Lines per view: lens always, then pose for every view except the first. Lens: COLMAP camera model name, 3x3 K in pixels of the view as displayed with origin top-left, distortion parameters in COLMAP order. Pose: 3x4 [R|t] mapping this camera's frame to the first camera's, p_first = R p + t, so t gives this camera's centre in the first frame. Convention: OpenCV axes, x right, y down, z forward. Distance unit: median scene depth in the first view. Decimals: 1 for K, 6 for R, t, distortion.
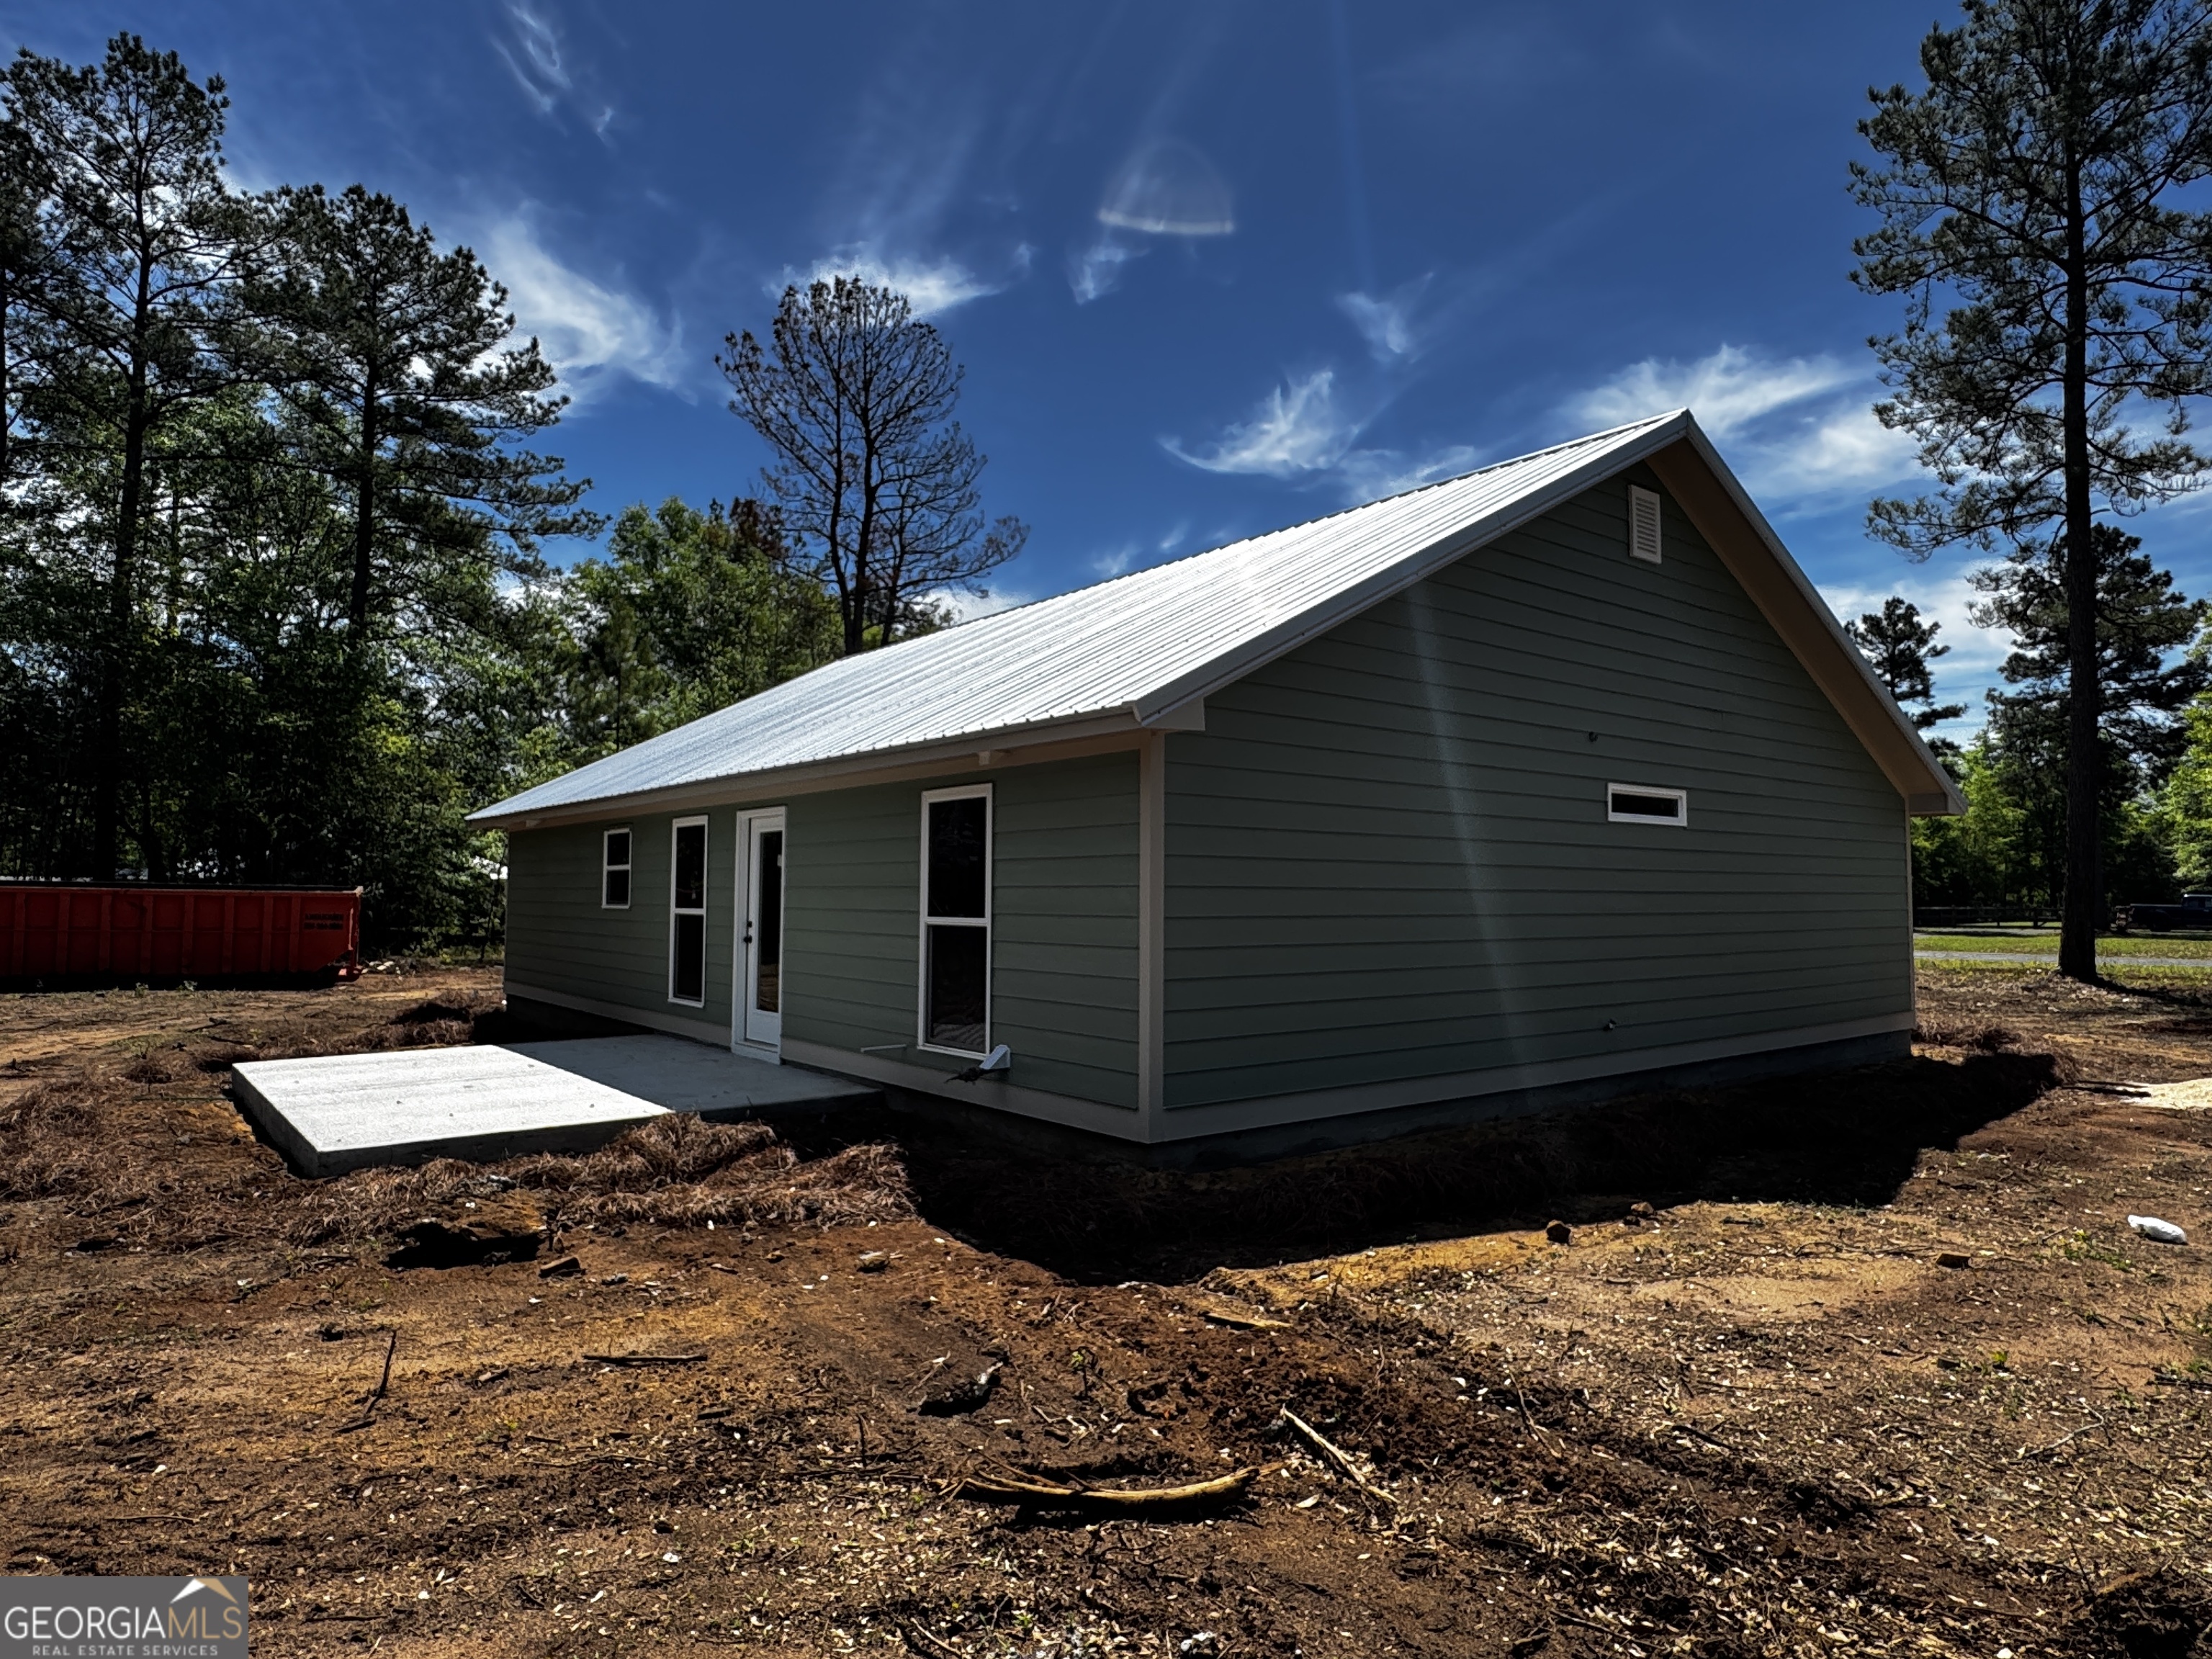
lens RADIAL K [[1290.8, 0, 1112.4], [0, 1290.8, 822.4], [0, 0, 1]] dist [0.003132, -0.000315]
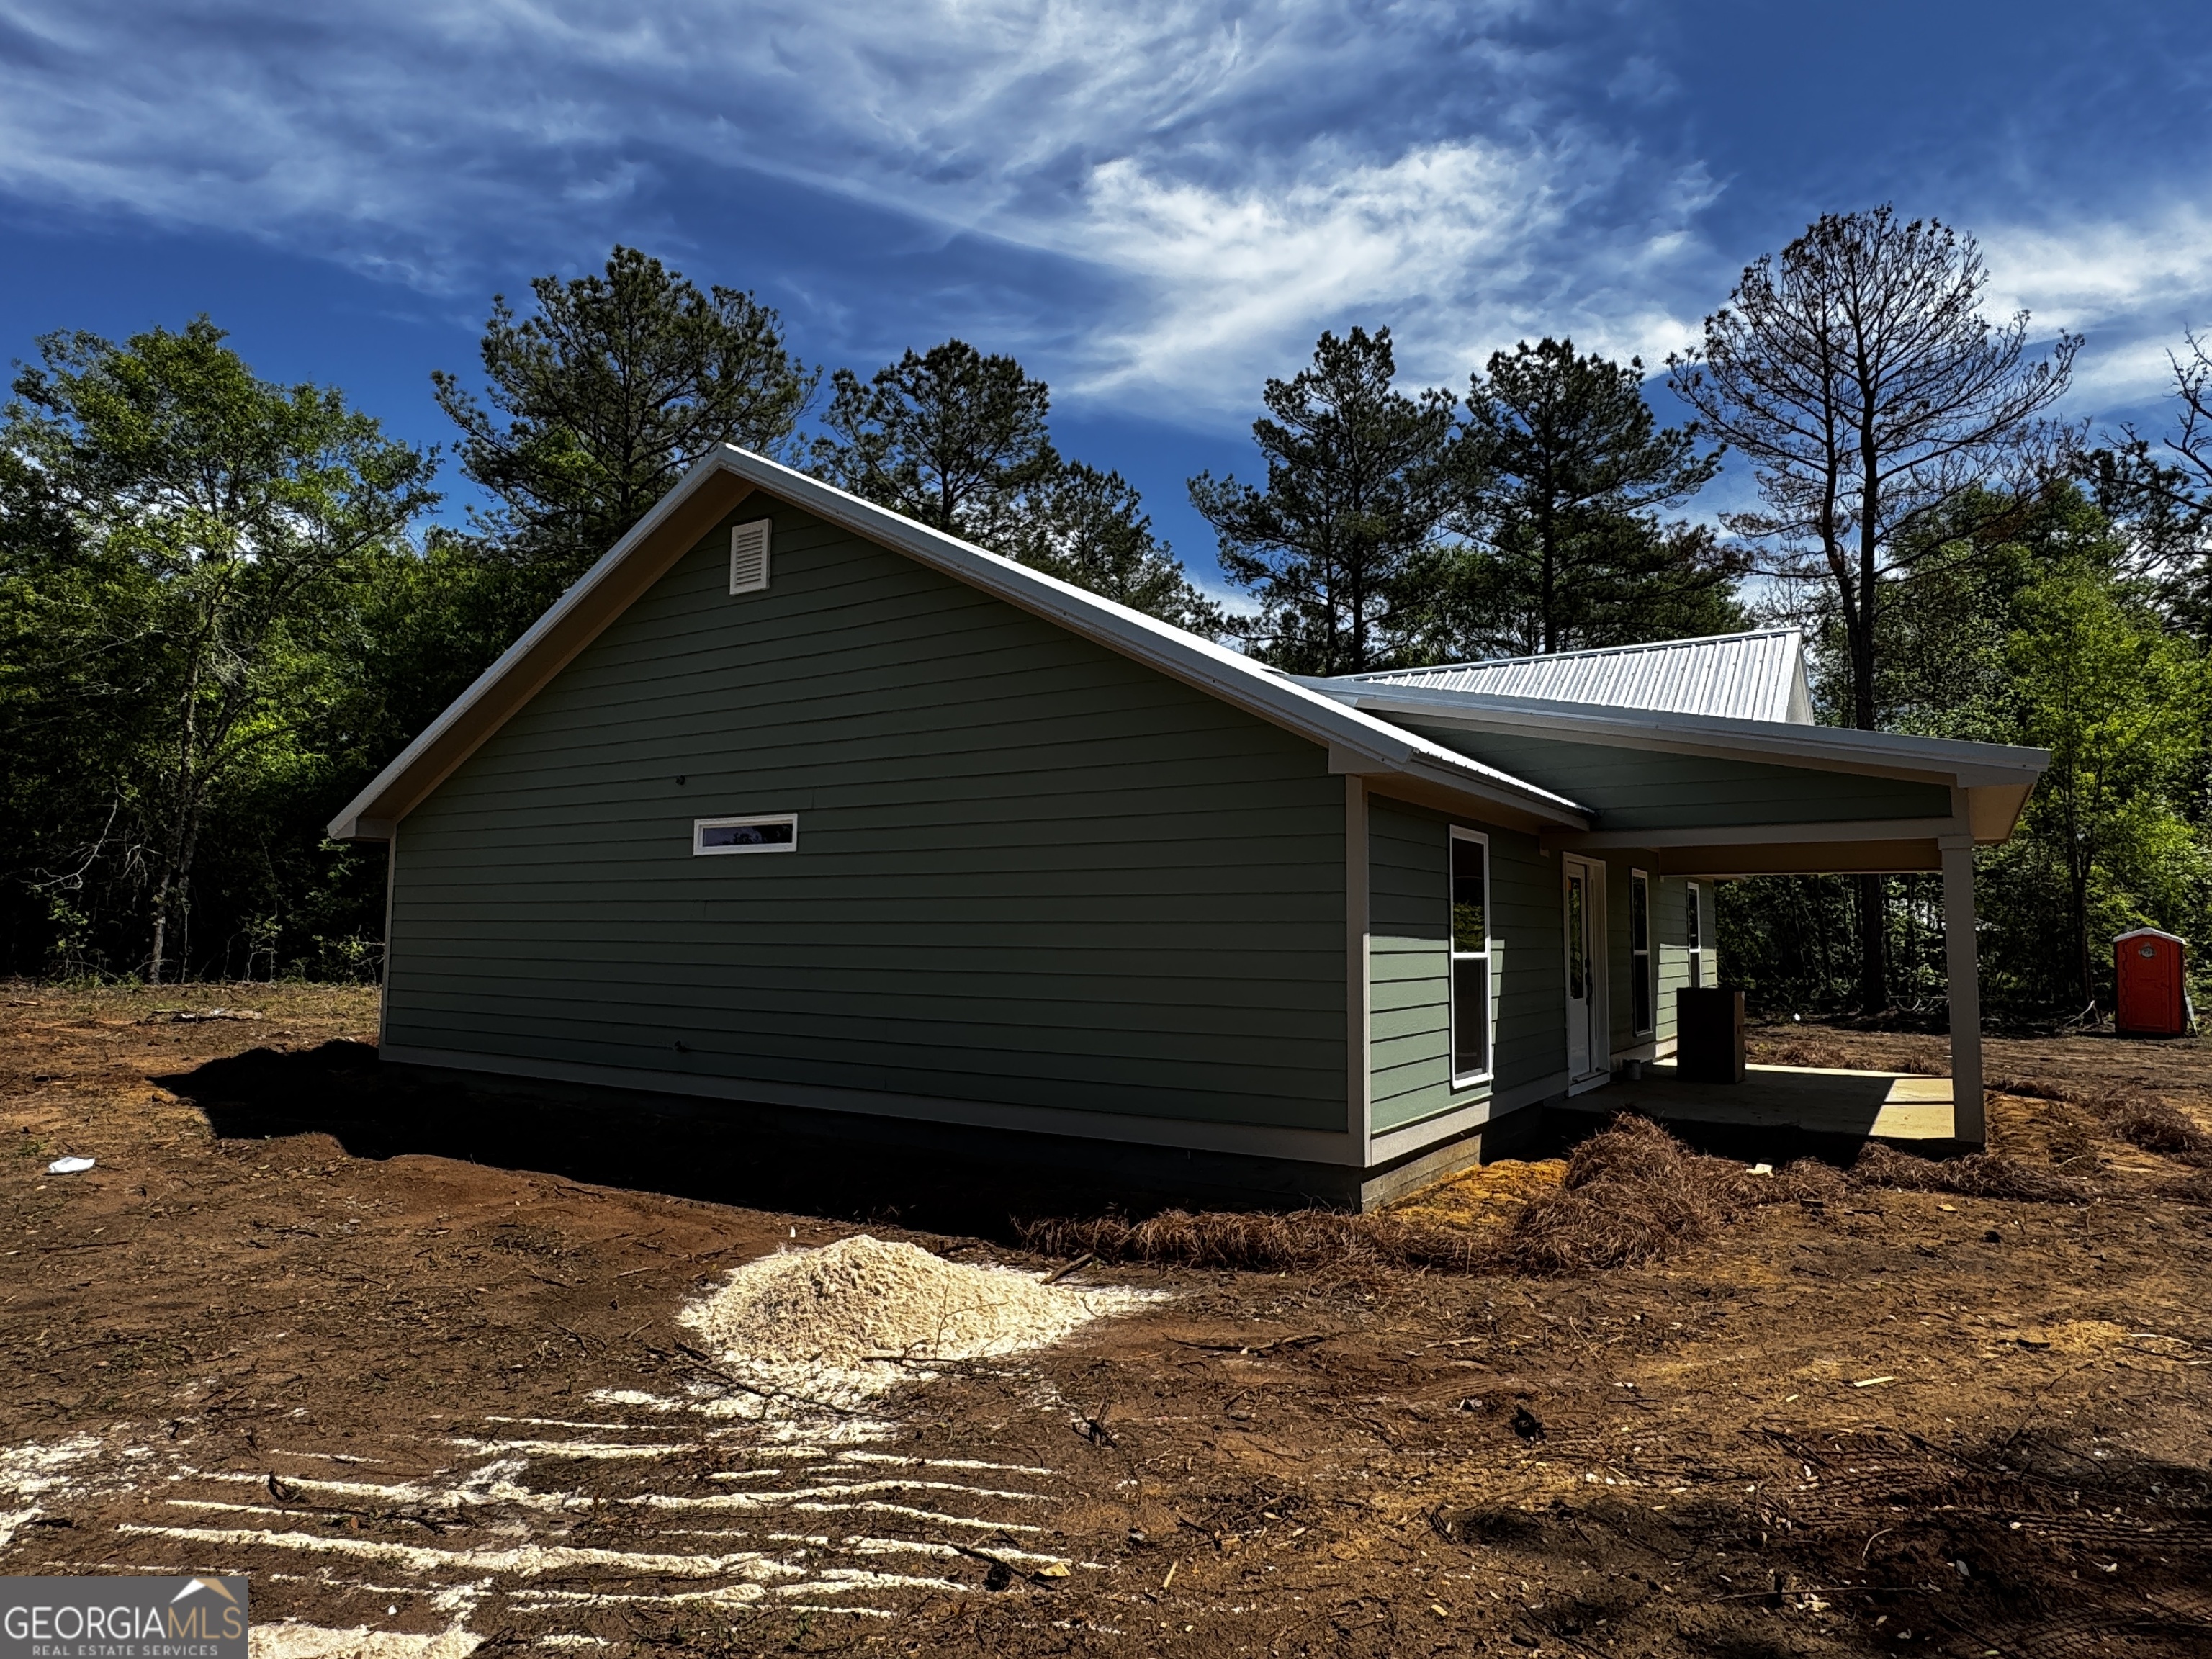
lens RADIAL K [[1290.8, 0, 1106.6], [0, 1290.8, 828.2], [0, 0, 1]] dist [0.003132, -0.000315]
pose [[0.319188, -0.082058, -0.944132, 1.450890], [0.039163, 0.996535, -0.073372, 0.065986], [0.946882, -0.013556, 0.321296, 0.944590]]
